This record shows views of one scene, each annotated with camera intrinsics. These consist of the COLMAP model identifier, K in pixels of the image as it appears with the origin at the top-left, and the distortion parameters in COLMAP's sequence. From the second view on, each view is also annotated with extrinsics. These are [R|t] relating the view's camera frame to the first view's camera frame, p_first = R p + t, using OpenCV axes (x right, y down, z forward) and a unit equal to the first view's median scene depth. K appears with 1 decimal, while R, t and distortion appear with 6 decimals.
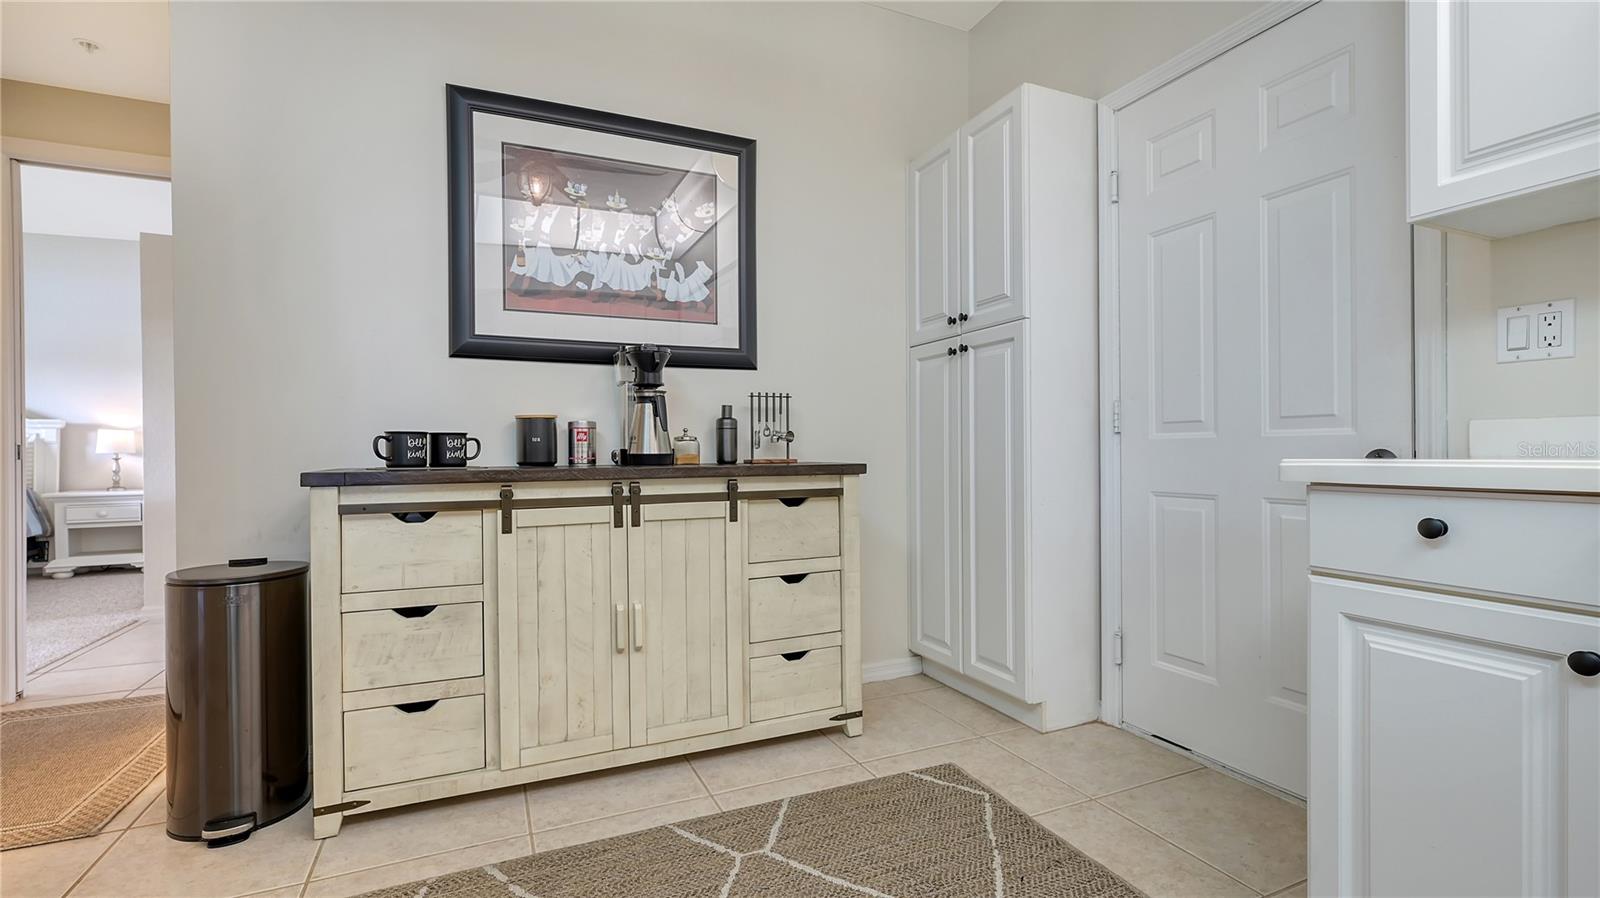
lens RADIAL K [[698.0, 0, 792.9], [0, 698.0, 454.7], [0, 0, 1]] dist [-0.000725, -0.000065]
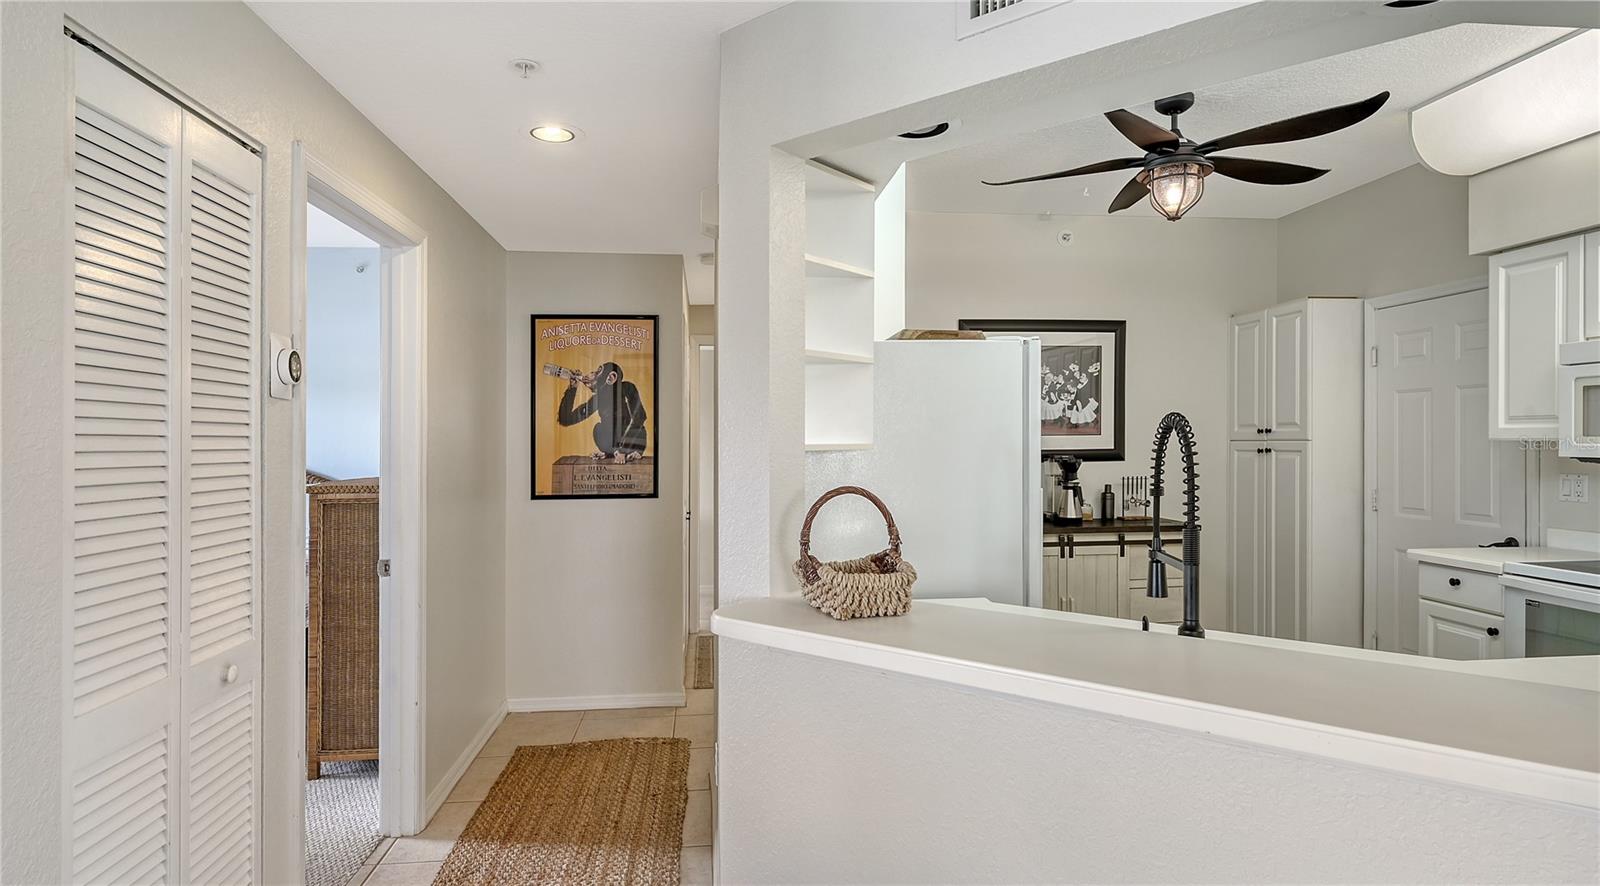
lens RADIAL K [[814.3, 0, 795.8], [0, 814.3, 460.6], [0, 0, 1]] dist [0.003173, 0.000222]
pose [[0.949922, 0.005137, -0.312444, -0.198385], [0.001678, 0.999767, 0.021540, -0.174211], [0.312482, -0.020986, 0.949692, -1.108814]]
